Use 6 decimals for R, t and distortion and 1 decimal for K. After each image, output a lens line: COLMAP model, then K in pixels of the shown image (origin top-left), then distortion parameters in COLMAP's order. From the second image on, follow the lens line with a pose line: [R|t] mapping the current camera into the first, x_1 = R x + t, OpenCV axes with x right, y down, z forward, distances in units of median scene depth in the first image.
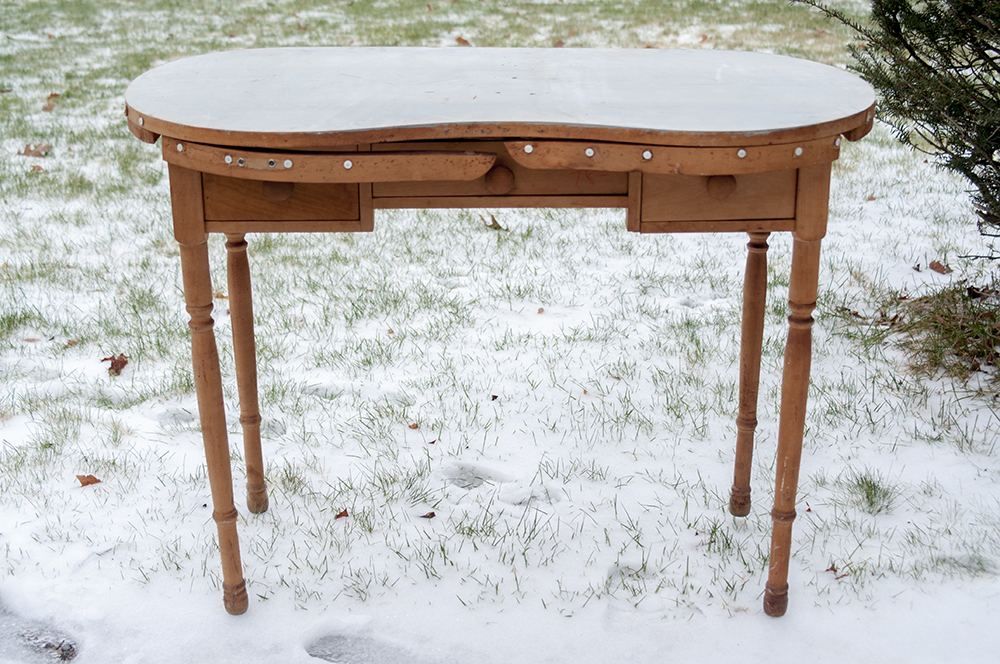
lens RADIAL K [[1503.3, 0, 500.0], [0, 1503.3, 332.0], [0, 0, 1]] dist [-0.149461, 0.111181]
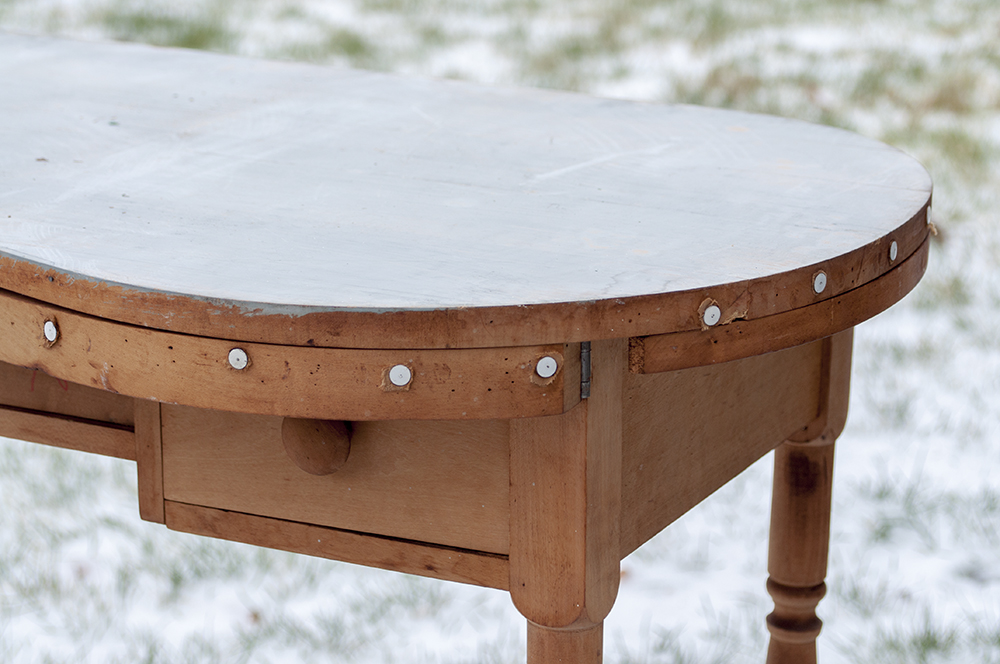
lens RADIAL K [[2819.8, 0, 500.0], [0, 2819.8, 332.0], [0, 0, 1]] dist [0.057763, 0.510094]
pose [[0.975906, 0.040373, -0.214422, 0.217287], [-0.042405, 0.999089, -0.004882, -0.103811], [0.214030, 0.013857, 0.976729, 0.240479]]
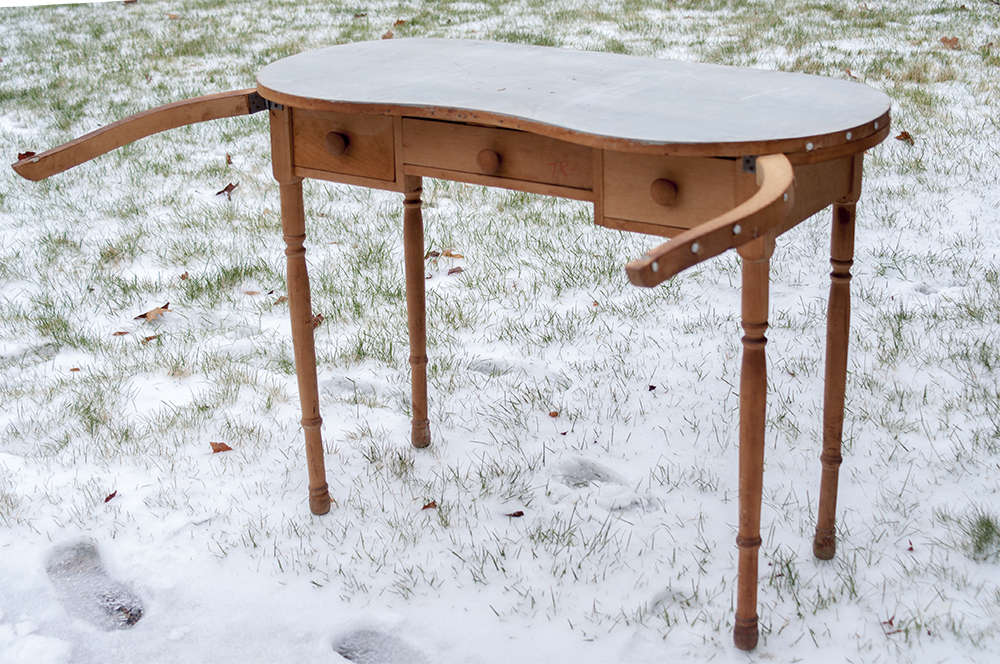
lens RADIAL K [[1547.2, 0, 512.2], [0, 1547.2, 331.3], [0, 0, 1]] dist [-0.133104, 0.100174]
pose [[0.950365, 0.069043, -0.303380, 0.230299], [-0.047885, 0.995908, 0.076646, -0.071433], [0.307431, -0.058314, 0.949782, 0.017575]]
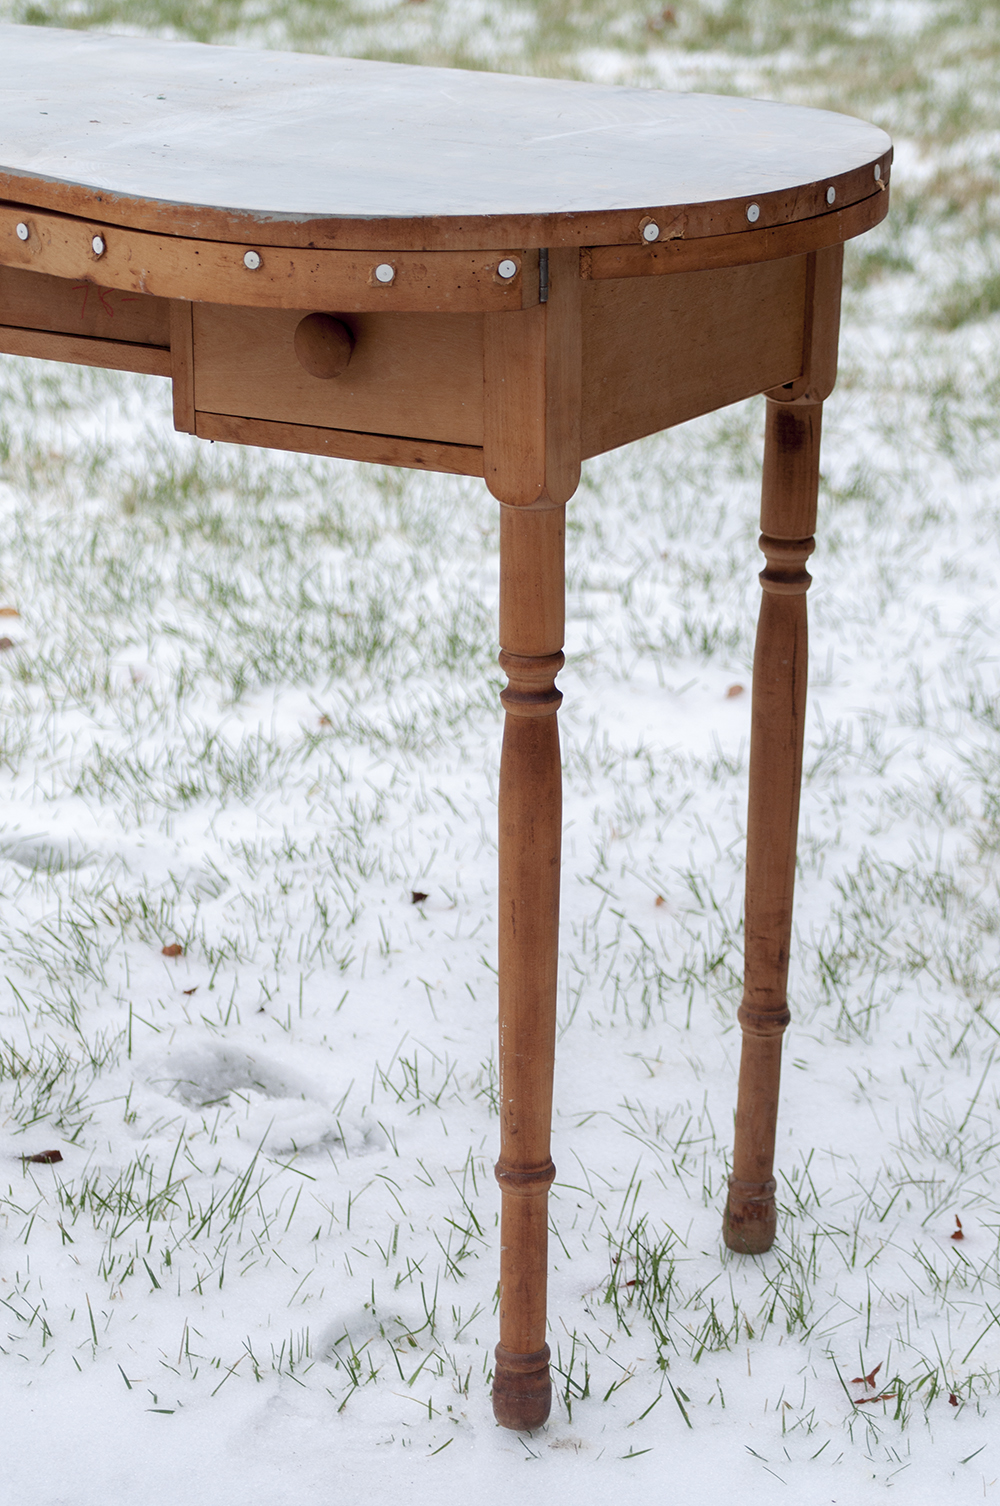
lens RADIAL K [[4246.7, 0, 523.3], [0, 4246.7, 749.6], [0, 0, 1]] dist [0.057763, 0.510094]
pose [[0.959500, 0.065252, -0.274046, 0.364689], [-0.062289, 0.997867, 0.019509, -0.022467], [0.274735, -0.001649, 0.961519, -0.110355]]
